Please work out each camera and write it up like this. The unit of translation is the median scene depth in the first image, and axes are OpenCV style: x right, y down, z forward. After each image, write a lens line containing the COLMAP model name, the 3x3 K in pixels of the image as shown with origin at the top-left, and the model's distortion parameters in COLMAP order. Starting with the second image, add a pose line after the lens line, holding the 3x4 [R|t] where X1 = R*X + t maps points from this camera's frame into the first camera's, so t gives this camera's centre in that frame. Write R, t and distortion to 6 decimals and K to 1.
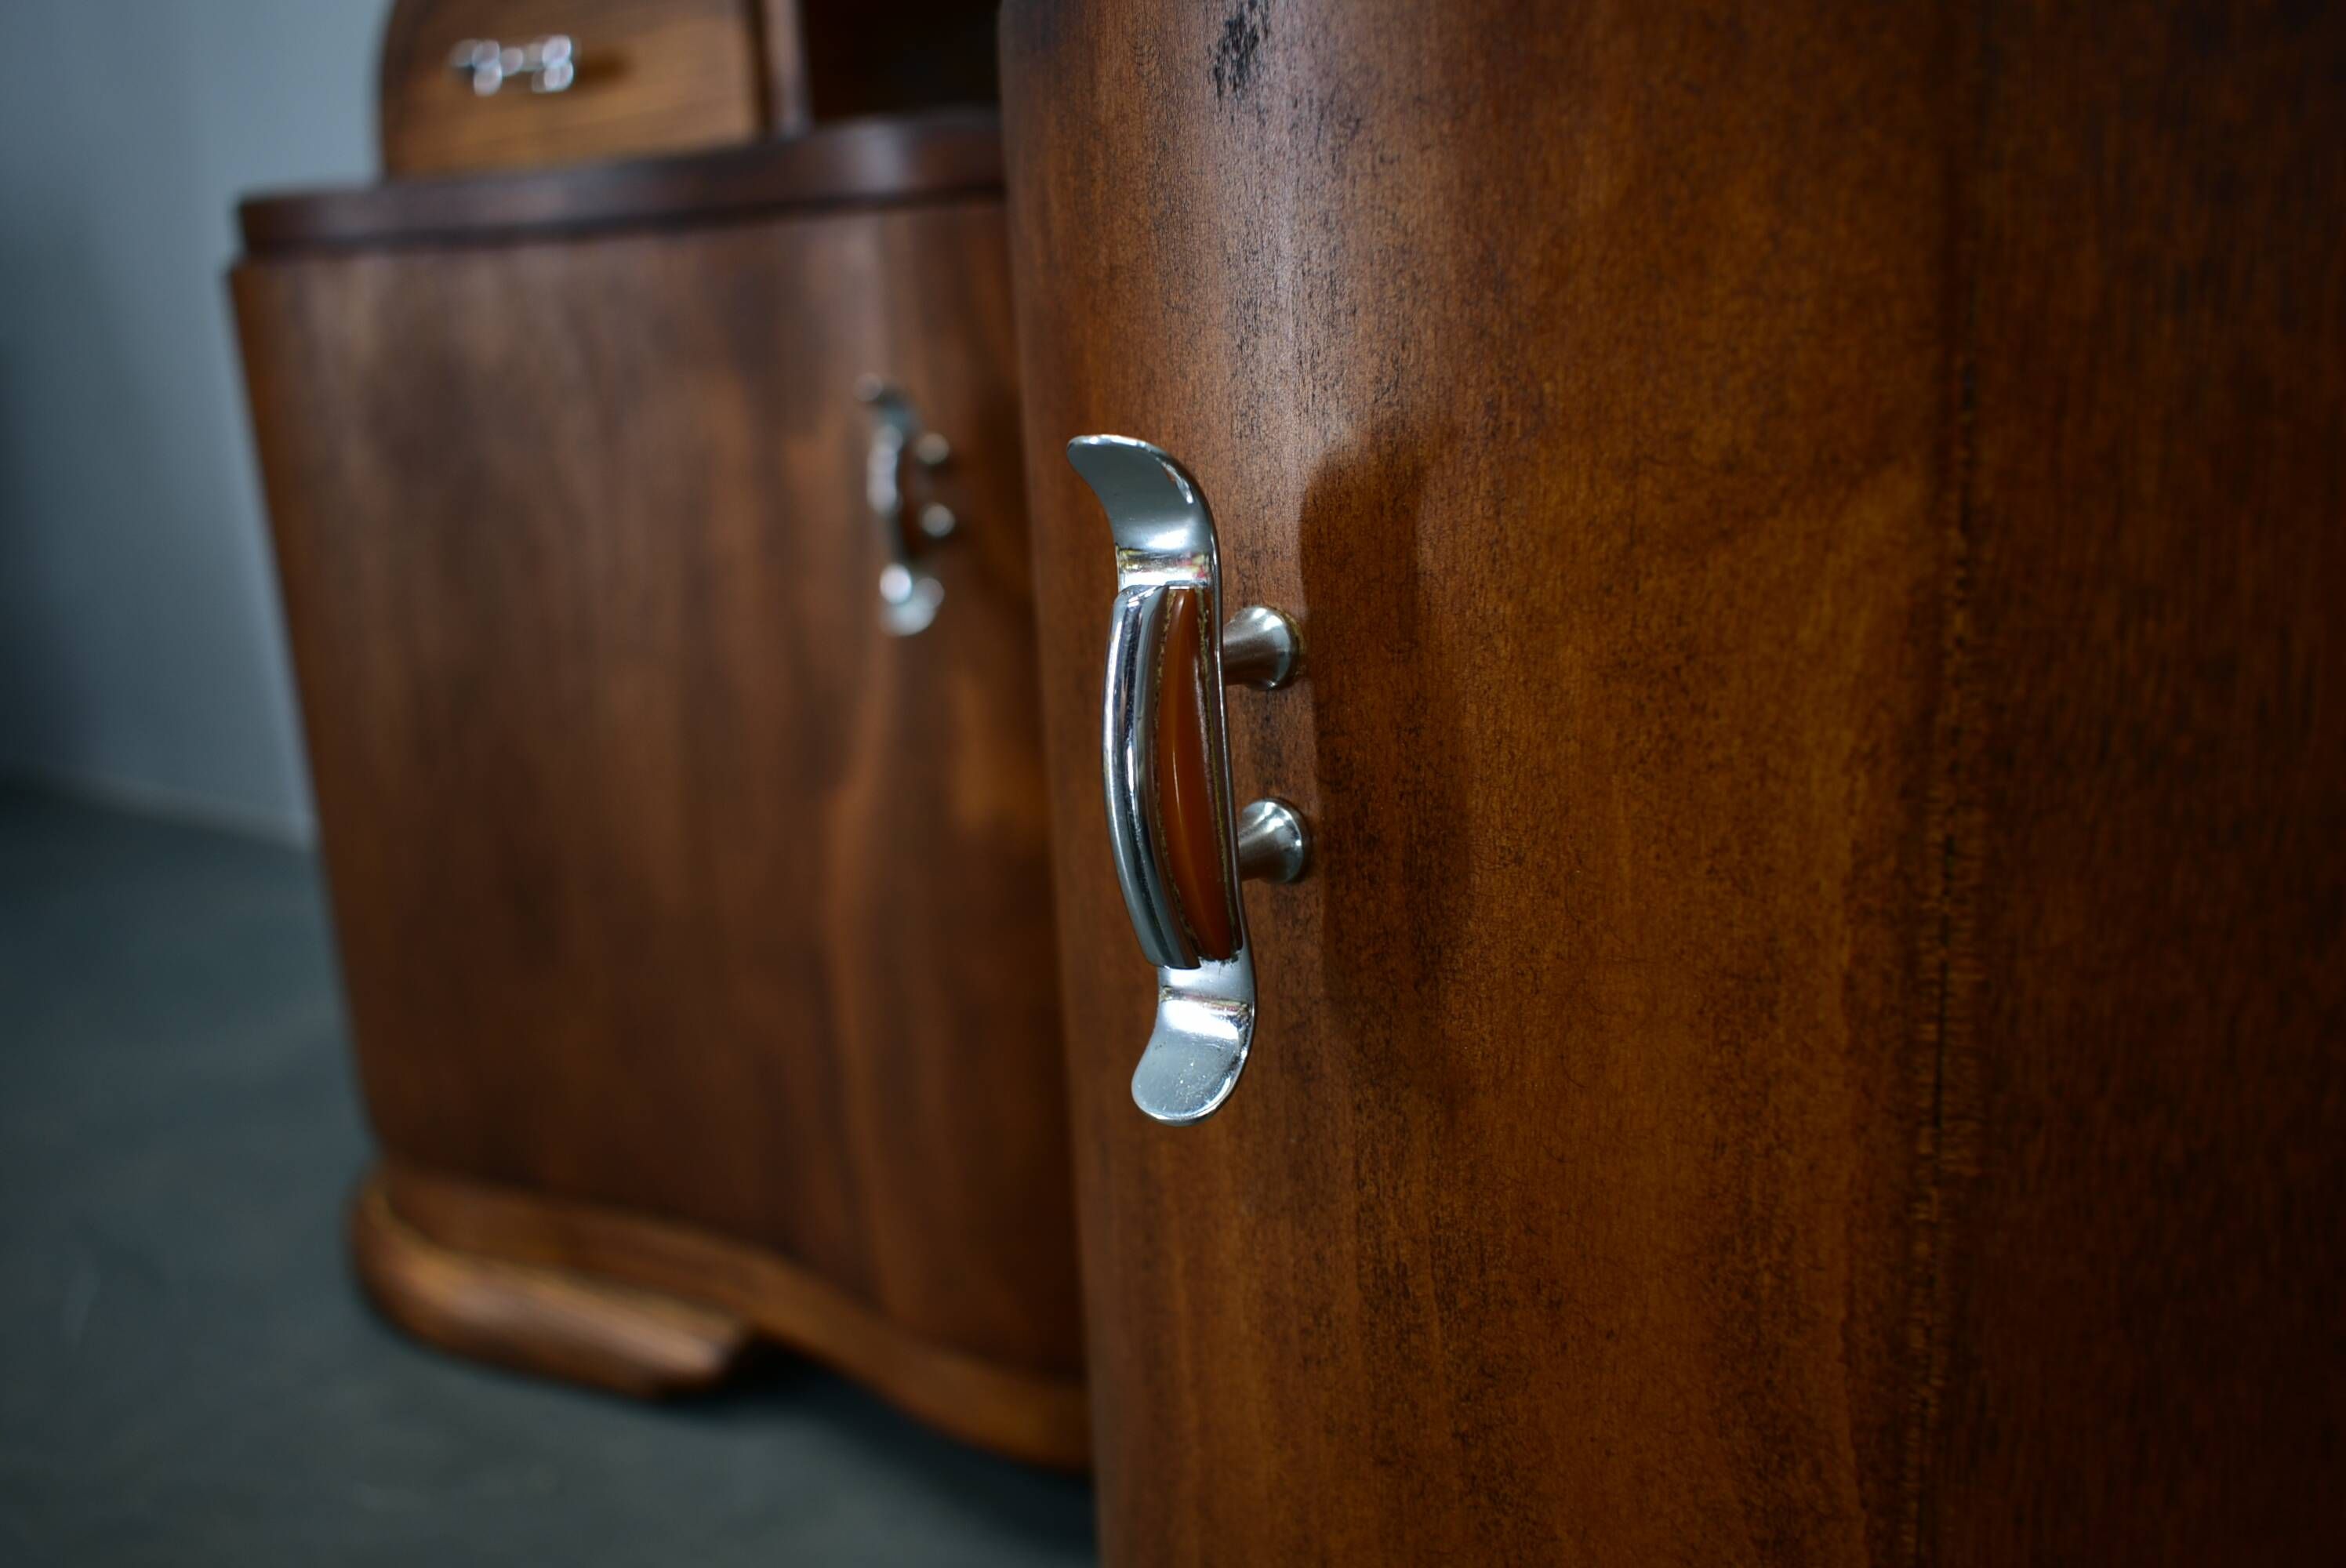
lens RADIAL K [[1839.7, 0, 1173.0], [0, 1839.7, 784.0], [0, 0, 1]] dist [0.004150, 0.005434]
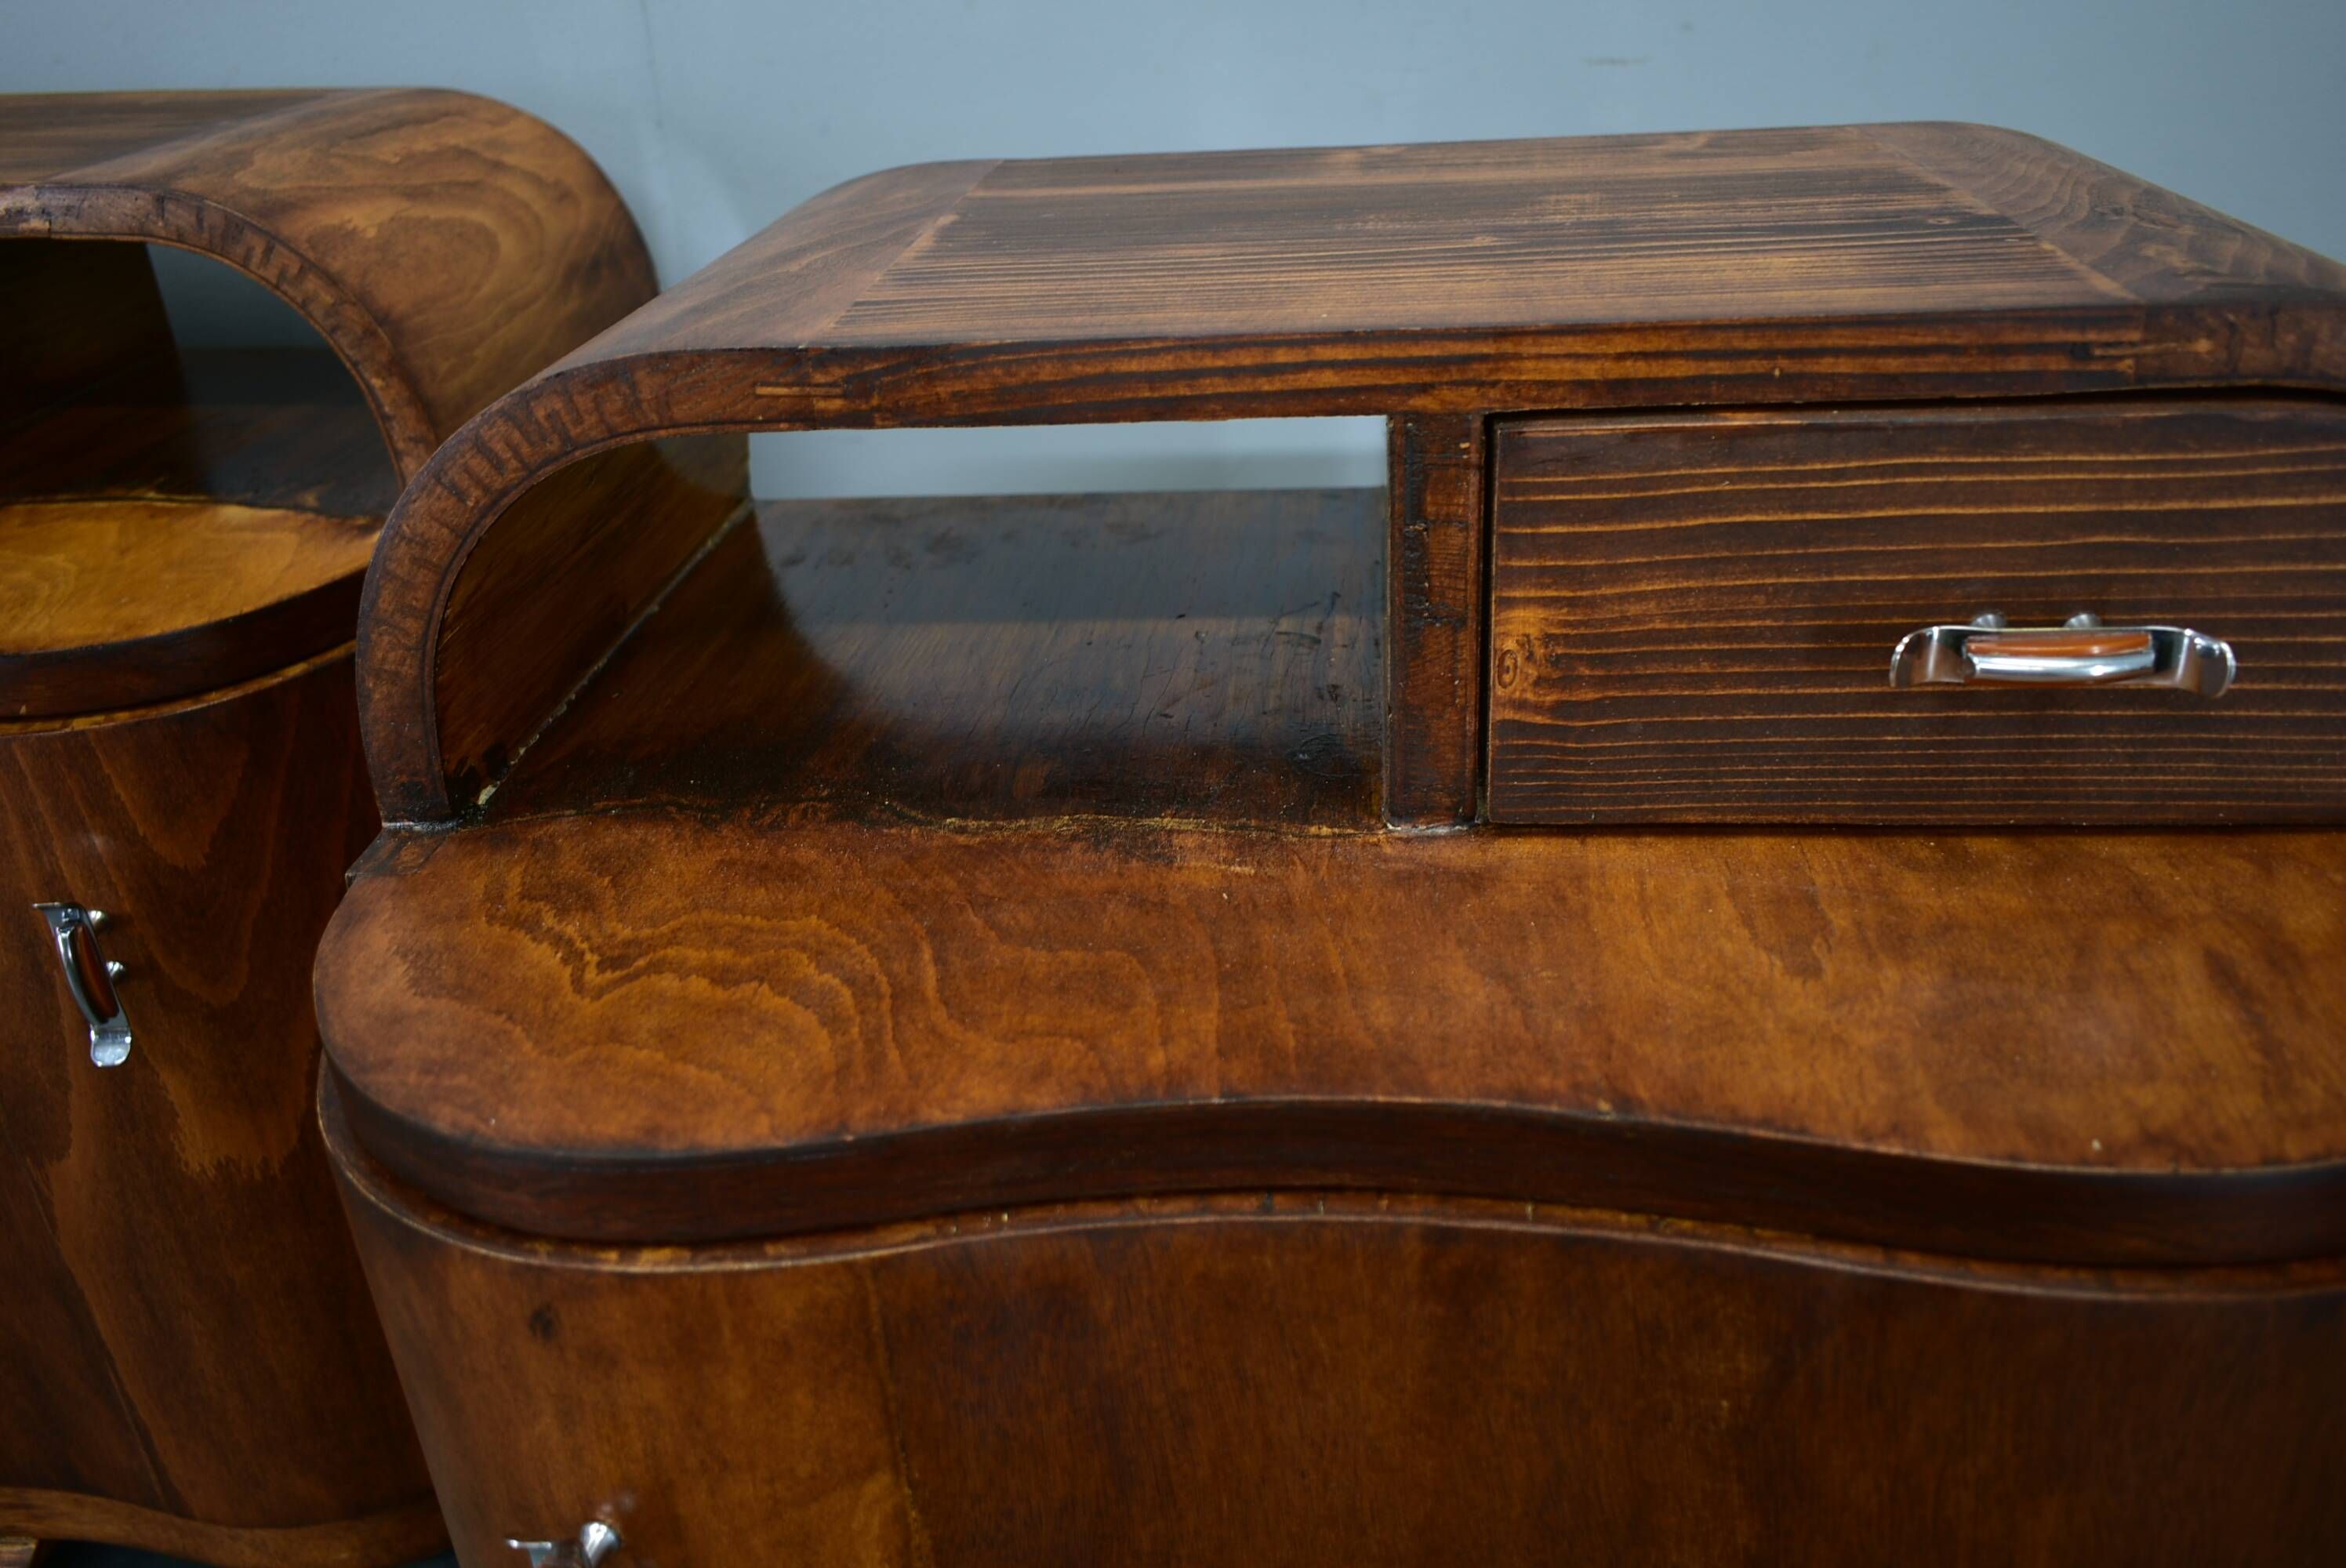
lens RADIAL K [[1887.1, 0, 1173.0], [0, 1887.1, 784.0], [0, 0, 1]] dist [-0.014603, 0.014815]
pose [[0.869742, -0.214901, 0.444260, -0.160590], [0.115372, 0.963805, 0.240352, -1.434098], [-0.479832, -0.157789, 0.863055, -1.063792]]
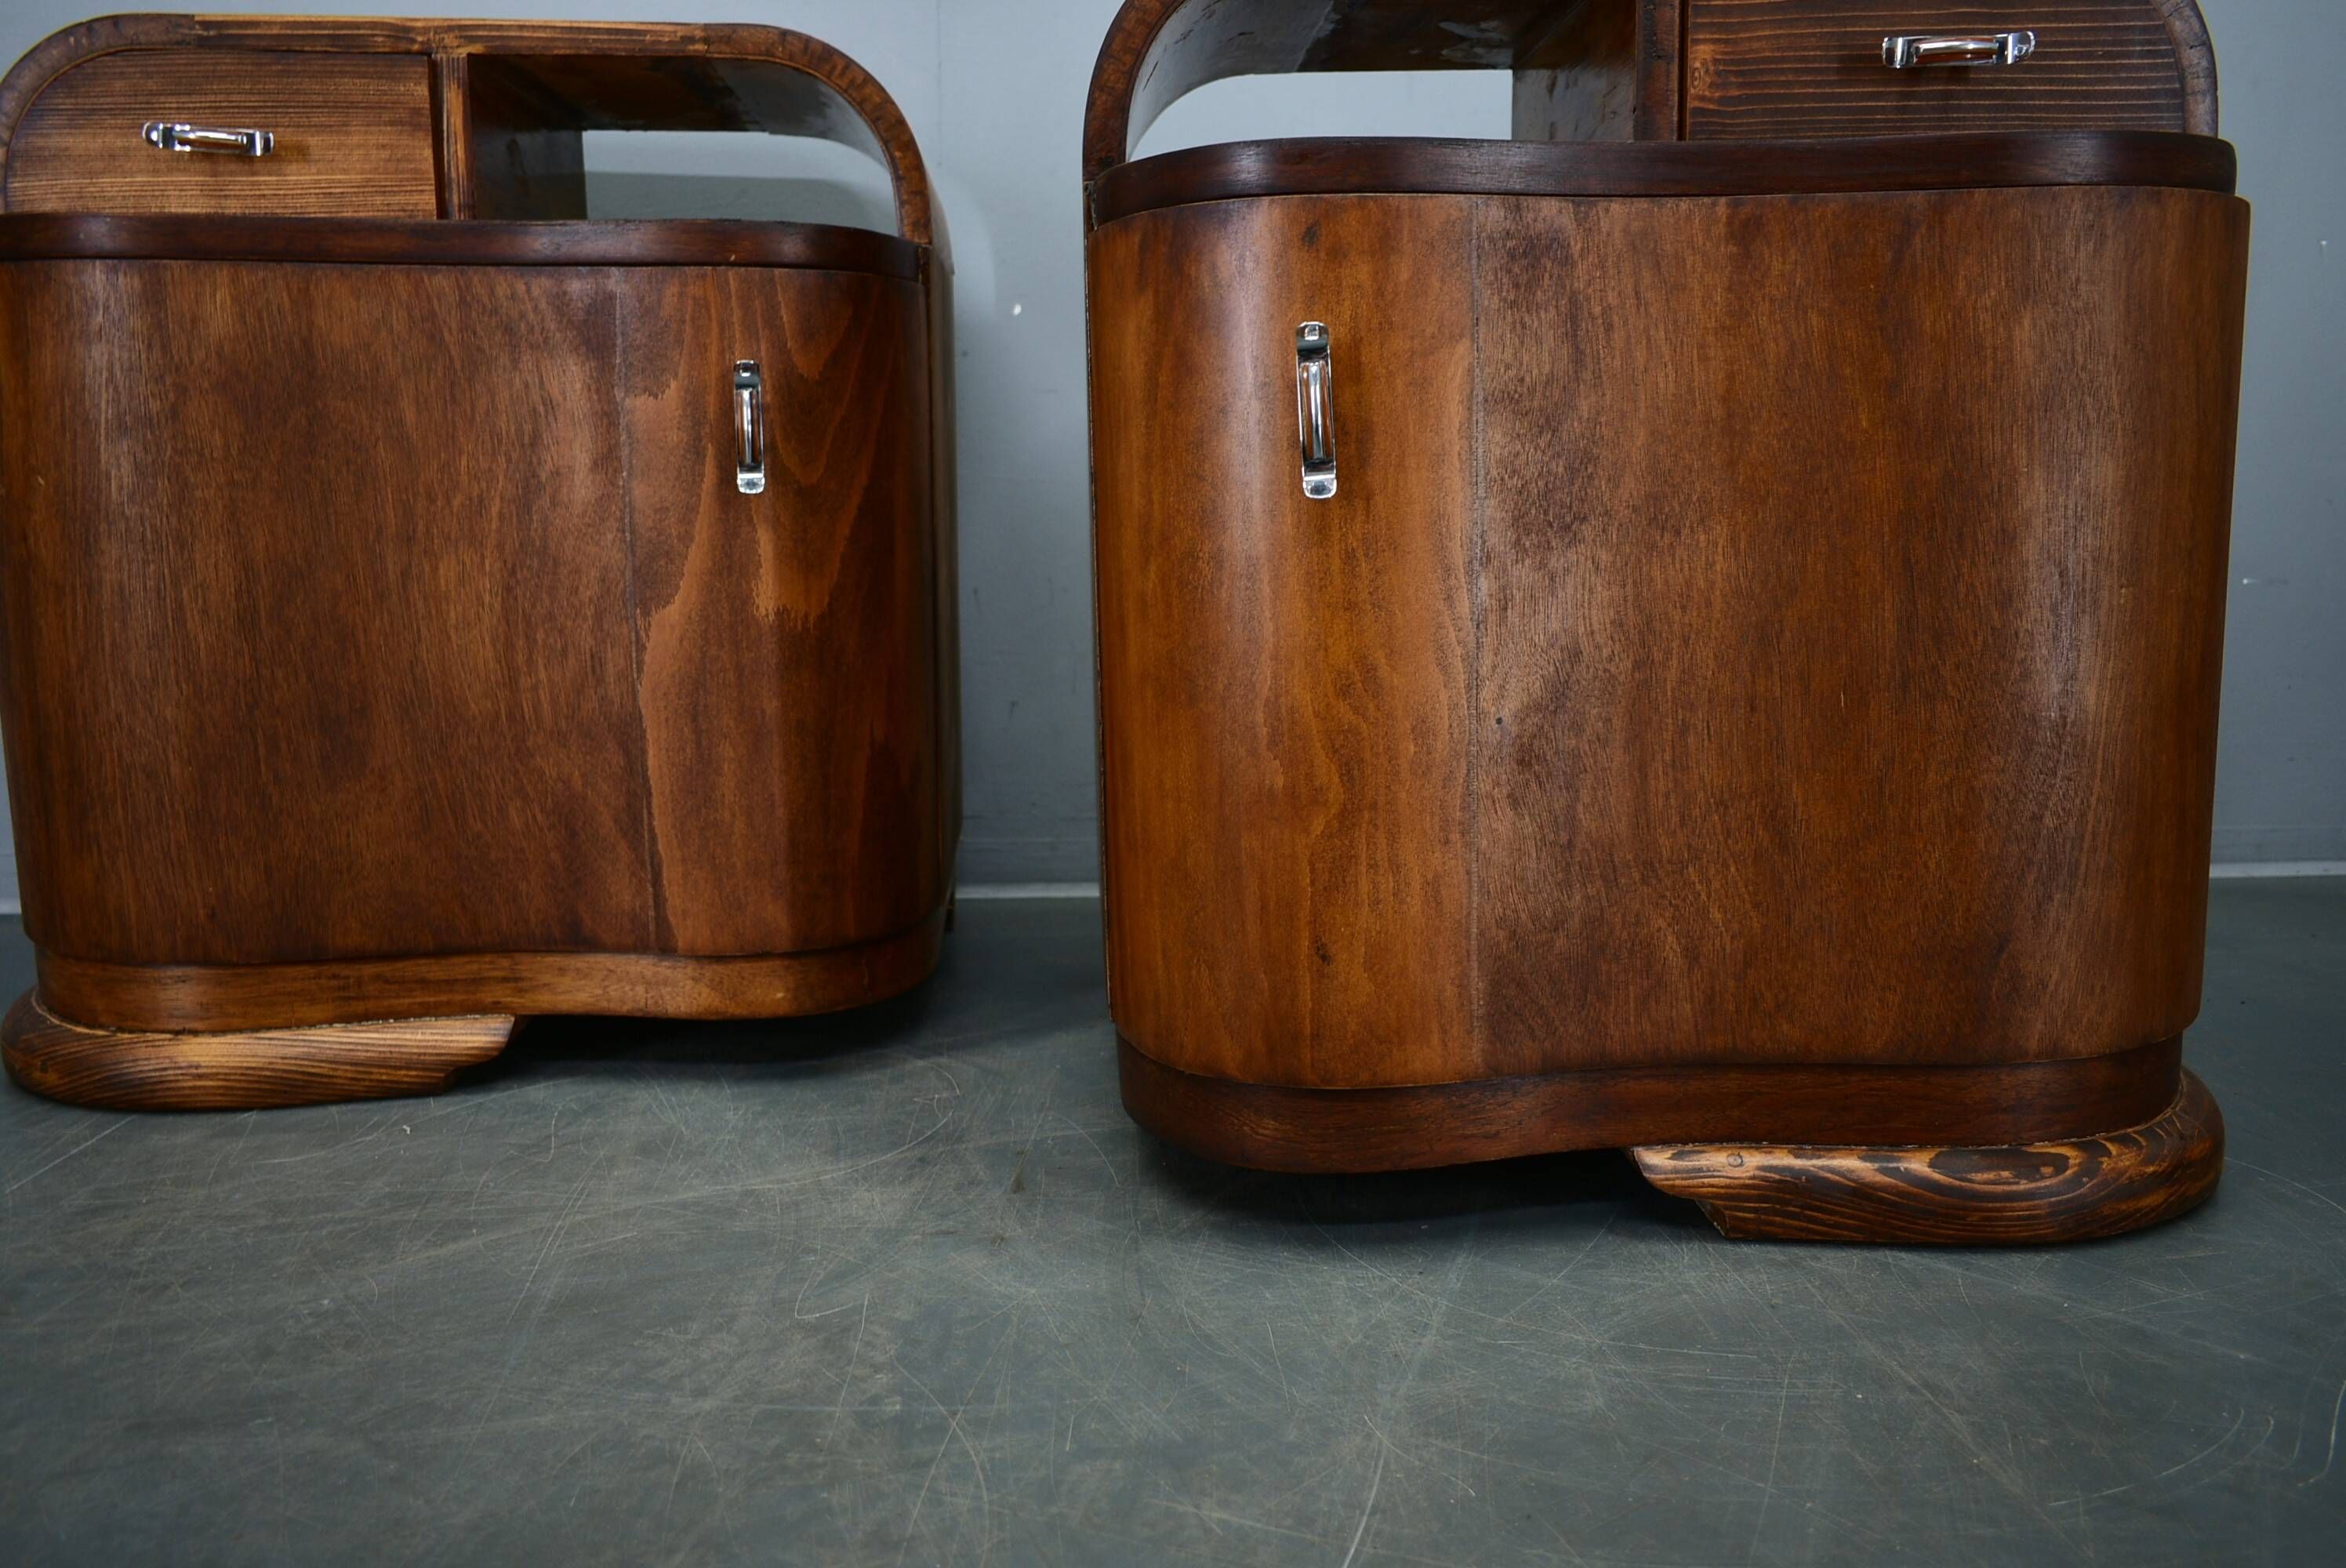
lens RADIAL K [[1887.1, 0, 1173.0], [0, 1887.1, 784.0], [0, 0, 1]] dist [-0.014603, 0.014815]
pose [[0.793723, -0.063502, 0.604955, -2.889078], [0.115090, 0.992250, -0.046847, 0.996846], [-0.597292, 0.106808, 0.794880, -2.057890]]
